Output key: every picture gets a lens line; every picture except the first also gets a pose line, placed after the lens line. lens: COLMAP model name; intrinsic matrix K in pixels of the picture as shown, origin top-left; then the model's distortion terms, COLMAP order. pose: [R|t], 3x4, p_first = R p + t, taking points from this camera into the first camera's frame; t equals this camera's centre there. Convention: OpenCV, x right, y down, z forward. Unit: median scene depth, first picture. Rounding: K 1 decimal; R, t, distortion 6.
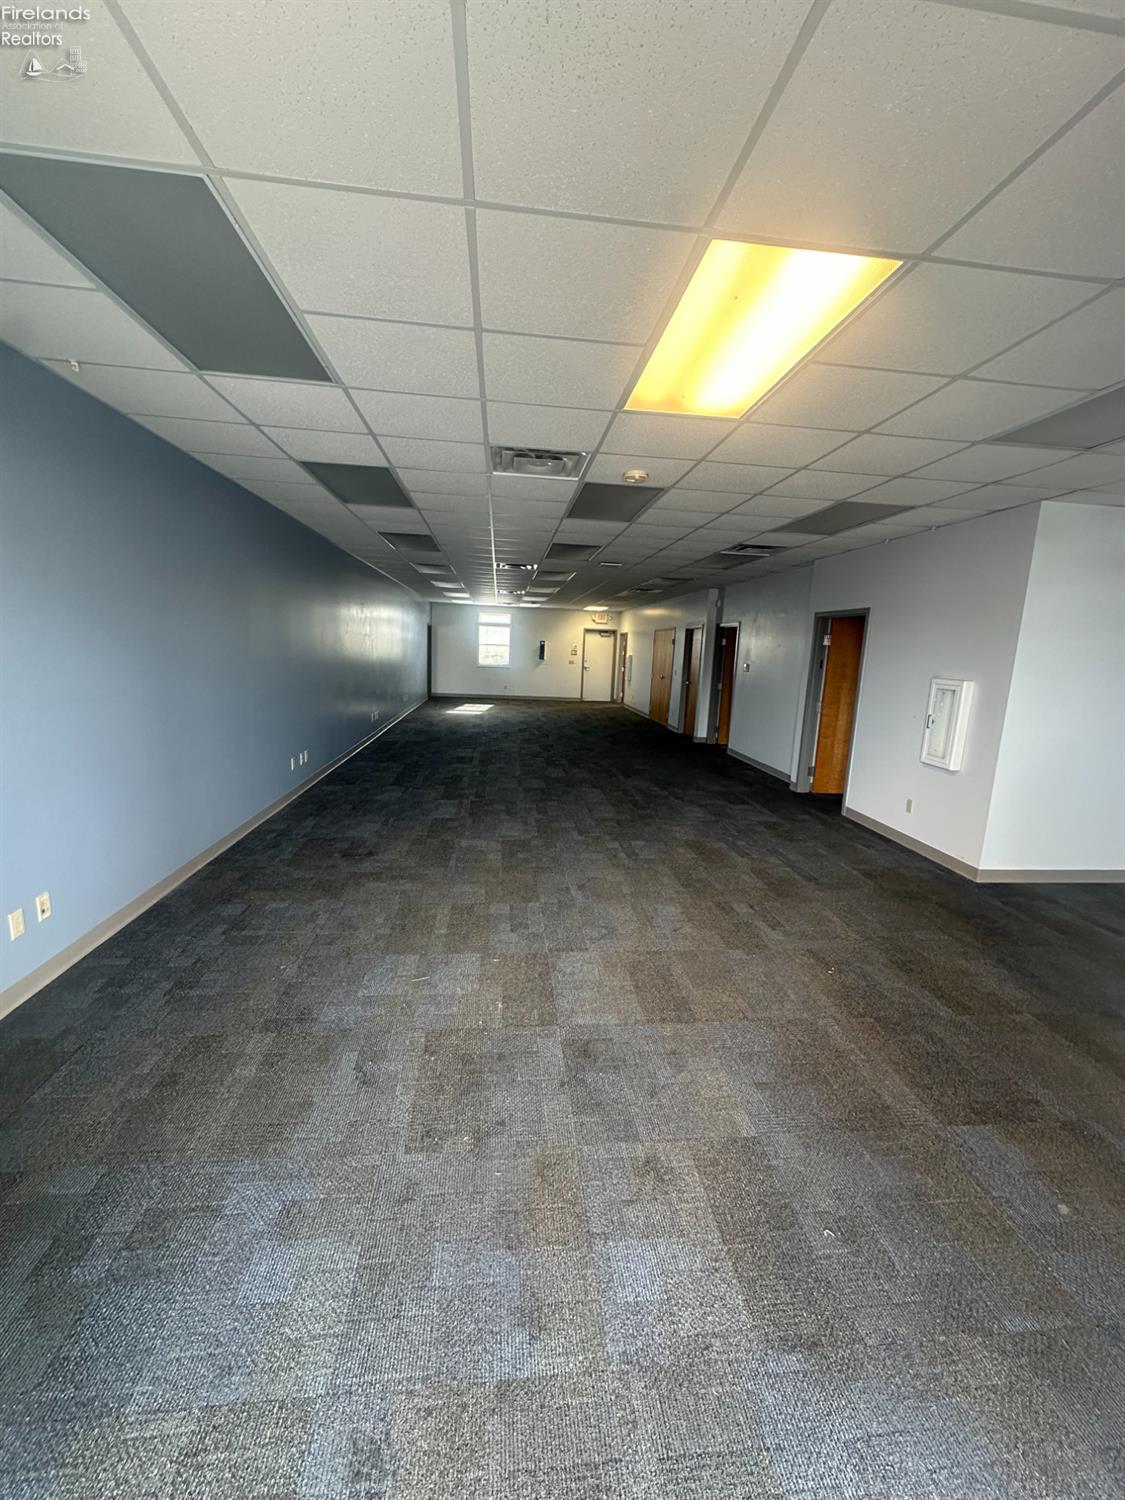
lens RADIAL K [[599.2, 0, 561.8], [0, 599.2, 753.6], [0, 0, 1]] dist [-0.001930, 0.001379]
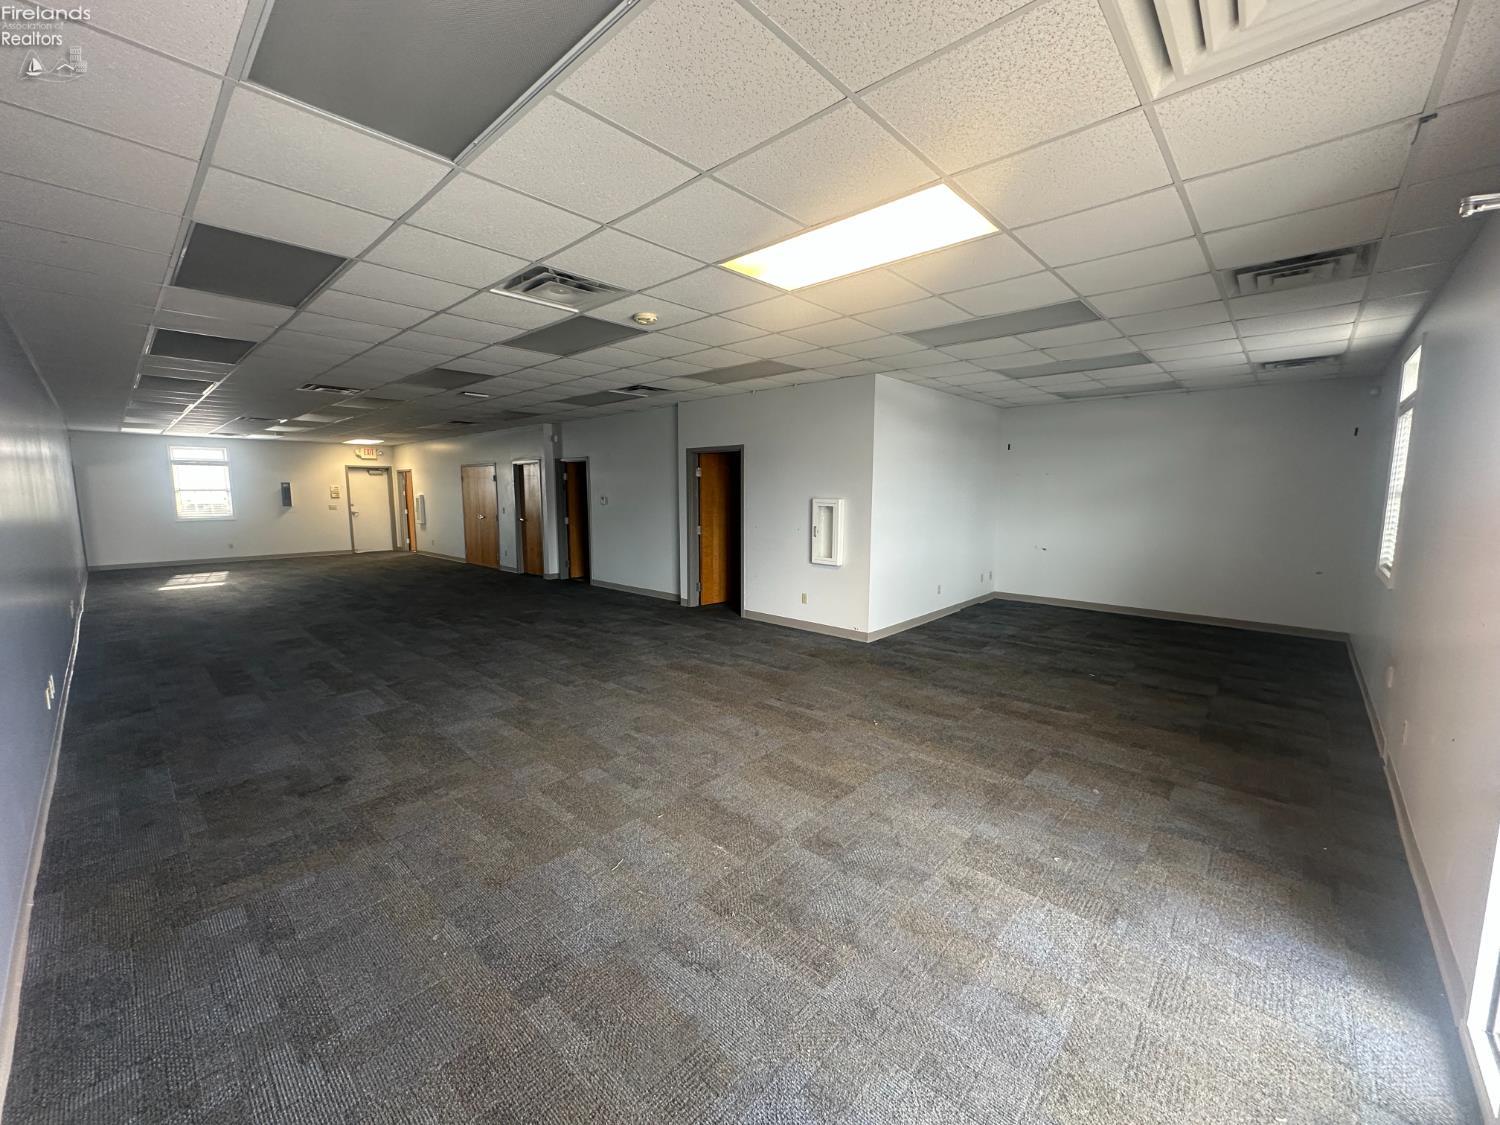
lens RADIAL K [[599.2, 0, 751.5], [0, 599.2, 565.3], [0, 0, 1]] dist [-0.001930, 0.001379]
pose [[0.746832, -0.124775, 0.653202, -0.429728], [0.148244, 0.988761, 0.019381, -0.031735], [-0.648279, 0.082359, 0.756936, 0.123297]]
